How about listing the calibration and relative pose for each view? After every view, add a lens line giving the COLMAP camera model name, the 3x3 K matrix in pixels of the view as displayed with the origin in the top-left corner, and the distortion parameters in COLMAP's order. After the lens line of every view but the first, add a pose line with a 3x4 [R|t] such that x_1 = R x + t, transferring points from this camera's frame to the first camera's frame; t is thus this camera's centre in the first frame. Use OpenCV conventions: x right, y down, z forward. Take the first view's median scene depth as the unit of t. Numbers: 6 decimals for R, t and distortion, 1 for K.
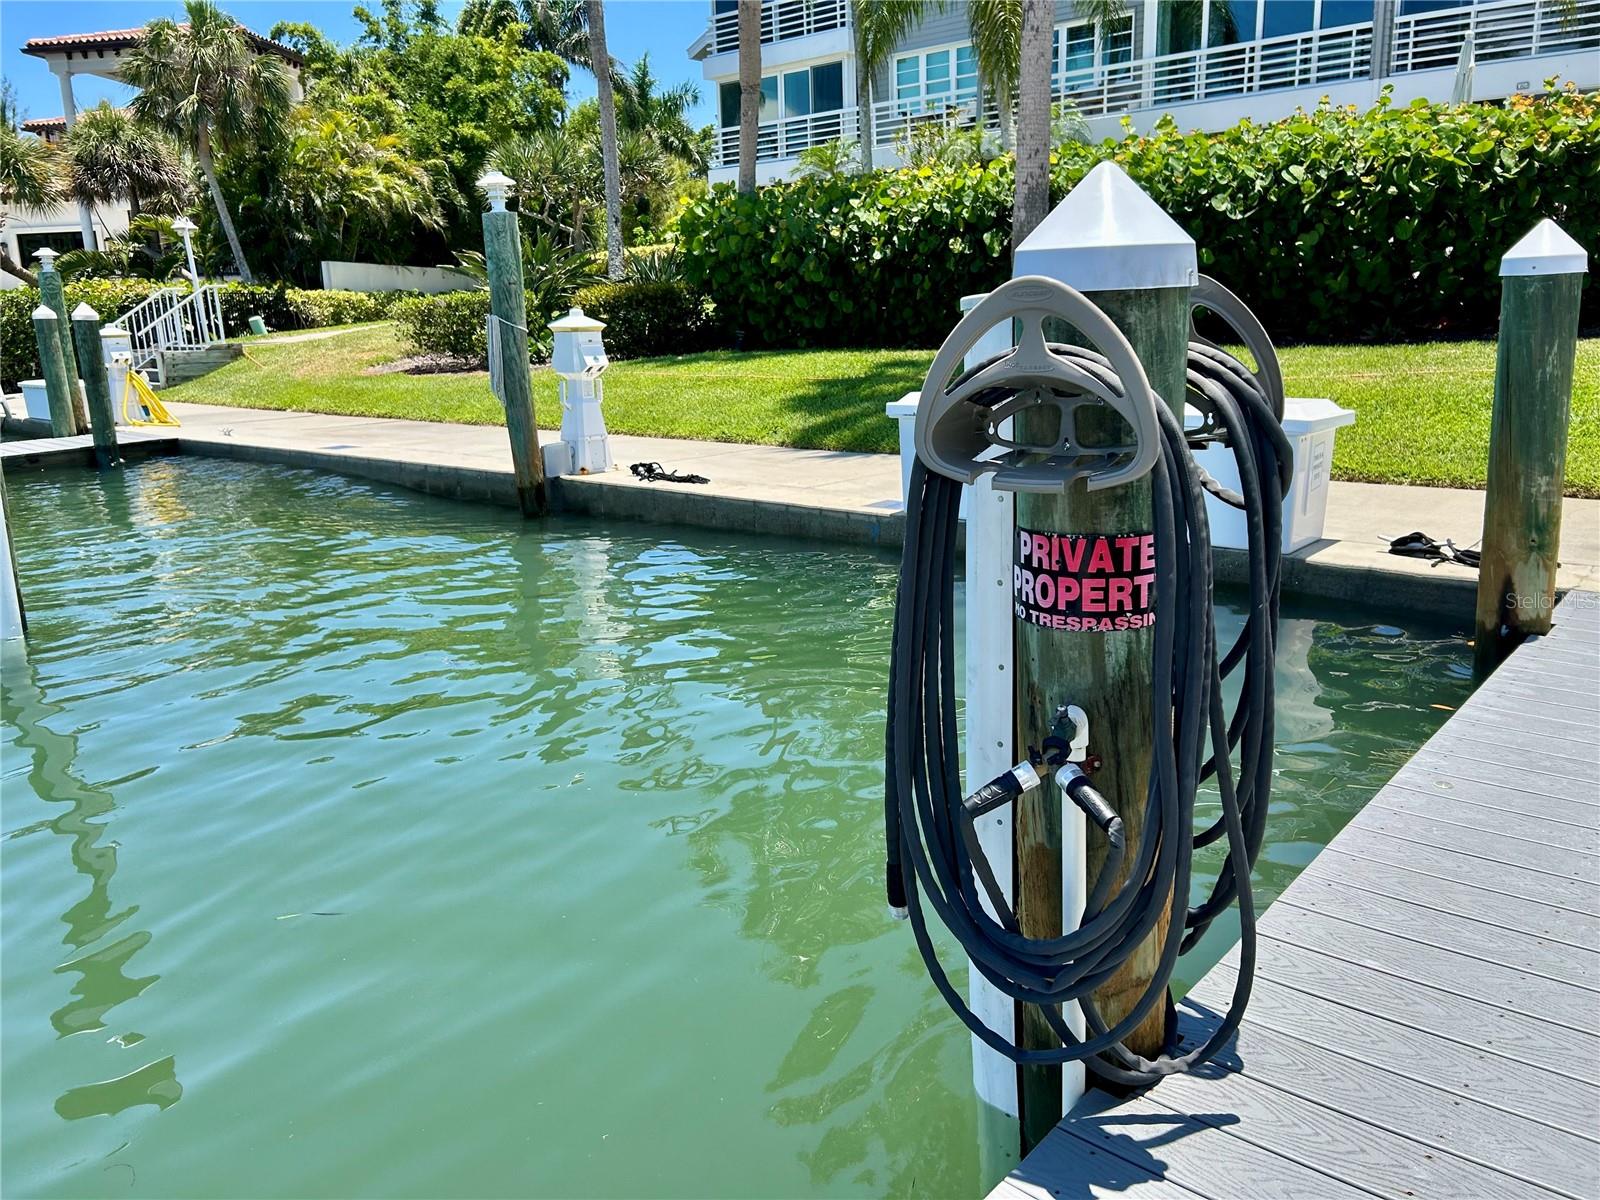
lens RADIAL K [[1211.0, 0, 800.0], [0, 1211.0, 600.0], [0, 0, 1]] dist [0.004409, 0.008422]
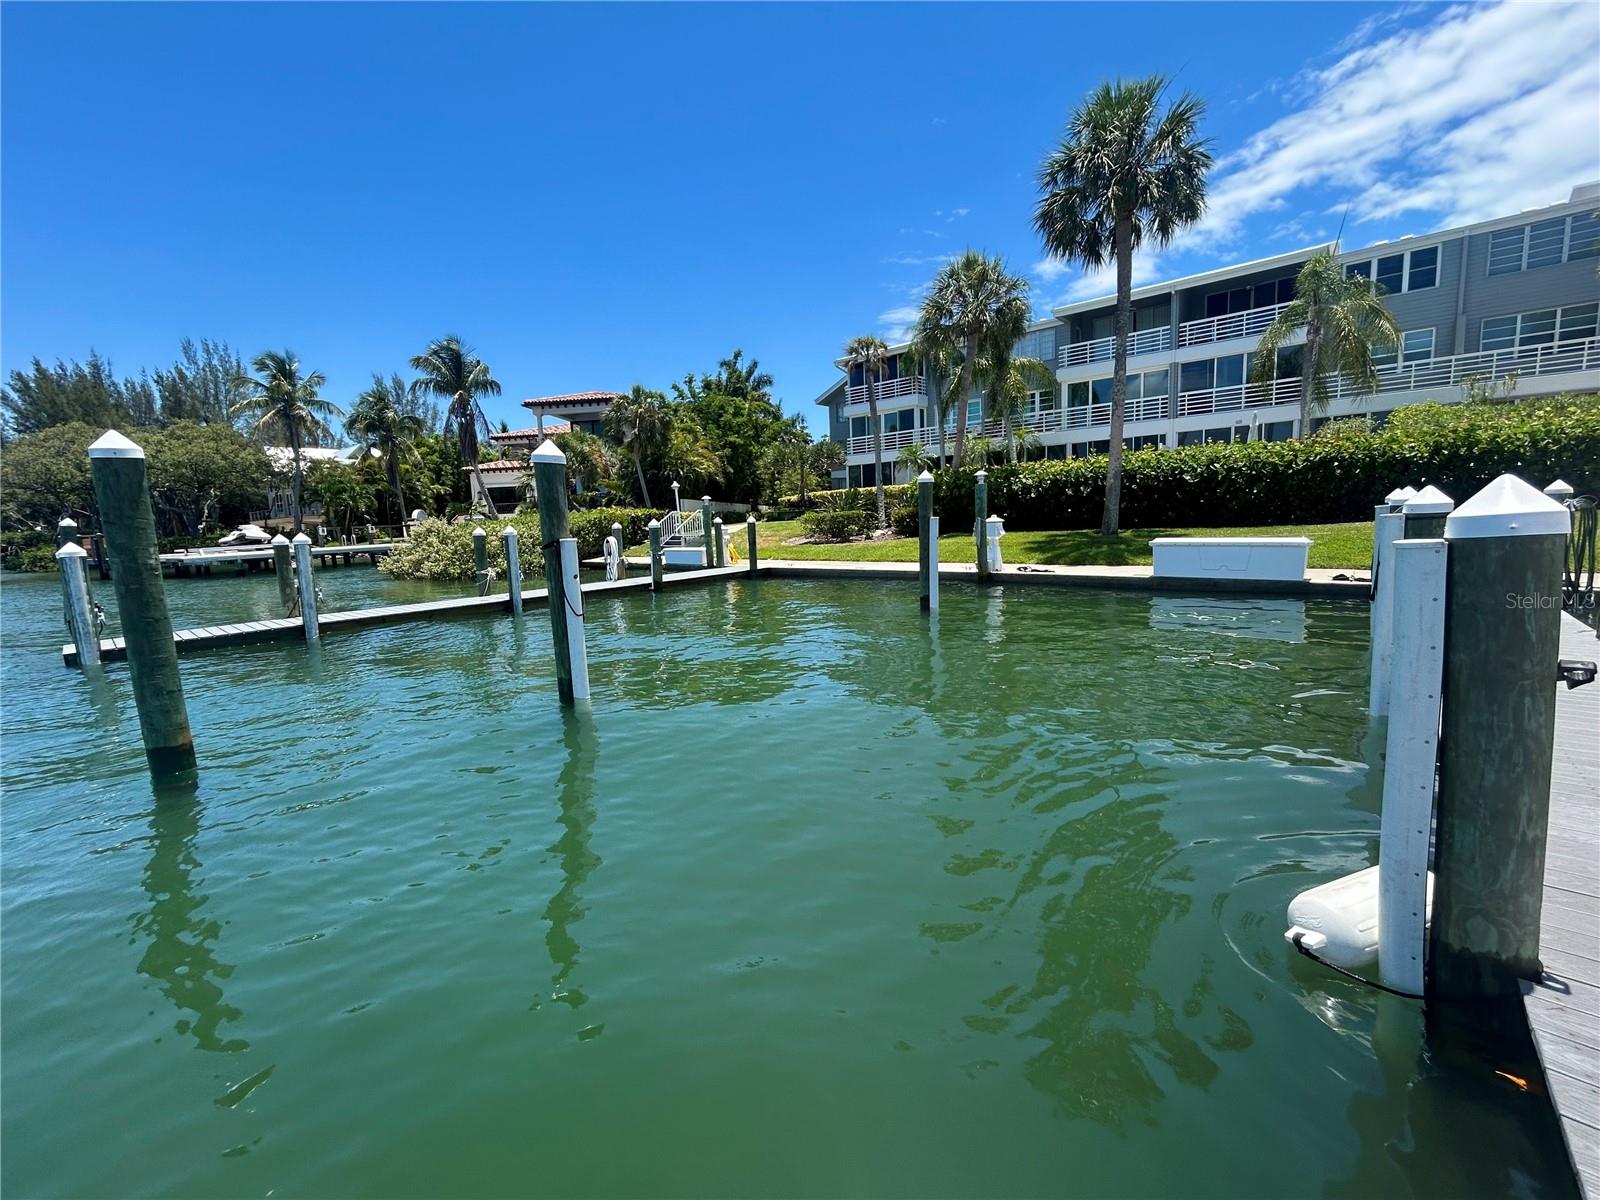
lens RADIAL K [[651.1, 0, 800.0], [0, 651.1, 600.0], [0, 0, 1]] dist [-0.000166, -0.000007]
pose [[0.999975, -0.005900, -0.004005, -0.167801], [0.005407, 0.993529, -0.113446, 0.036000], [0.004648, 0.113421, 0.993536, -0.139953]]
